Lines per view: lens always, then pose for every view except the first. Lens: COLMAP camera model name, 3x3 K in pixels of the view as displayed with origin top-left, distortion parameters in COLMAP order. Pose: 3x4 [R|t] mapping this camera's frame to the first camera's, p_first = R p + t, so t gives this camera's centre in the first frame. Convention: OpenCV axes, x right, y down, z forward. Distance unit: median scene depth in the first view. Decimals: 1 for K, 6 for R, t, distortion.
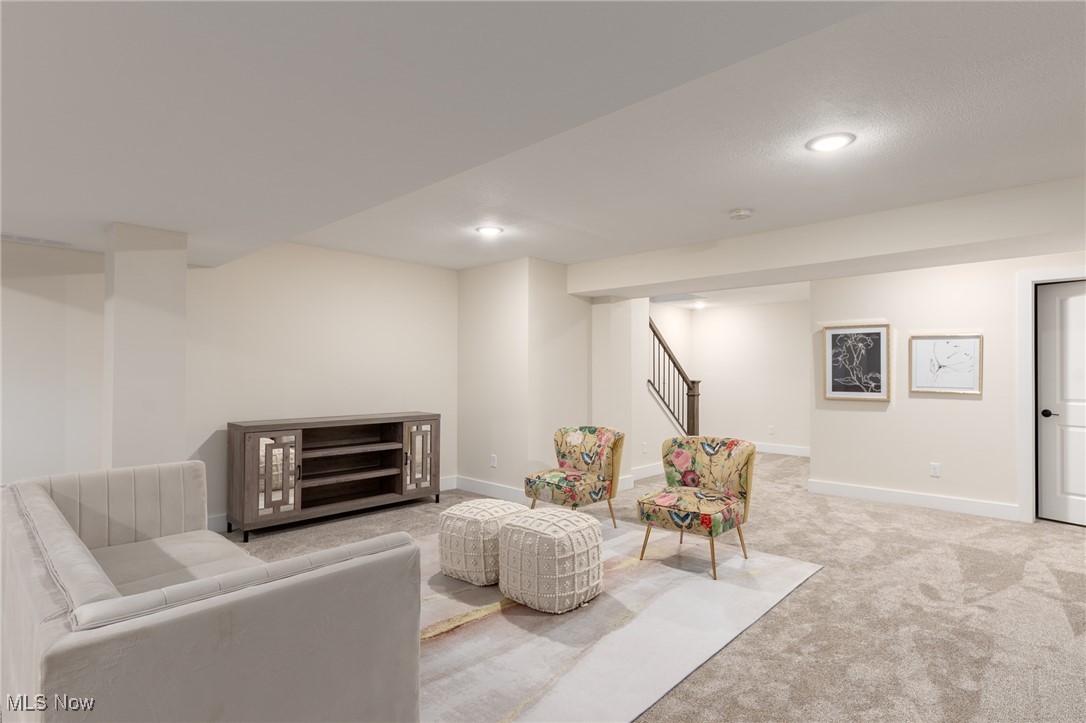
lens RADIAL K [[548.0, 0, 542.2], [0, 548.0, 362.5], [0, 0, 1]] dist [0.018382, 0.001075]
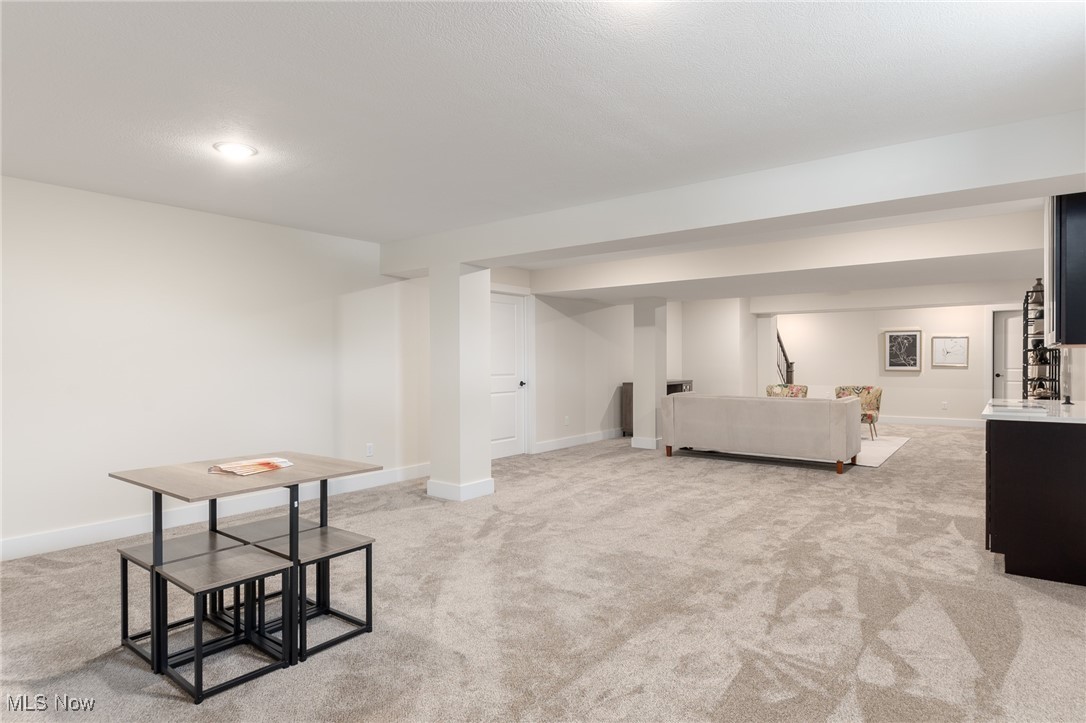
lens RADIAL K [[593.5, 0, 550.6], [0, 593.5, 359.8], [0, 0, 1]] dist [0.029682, -0.000072]
pose [[0.994311, -0.006576, 0.106316, -0.840768], [0.004659, 0.999822, 0.018269, -0.011731], [-0.106417, -0.017670, 0.994165, -0.896161]]
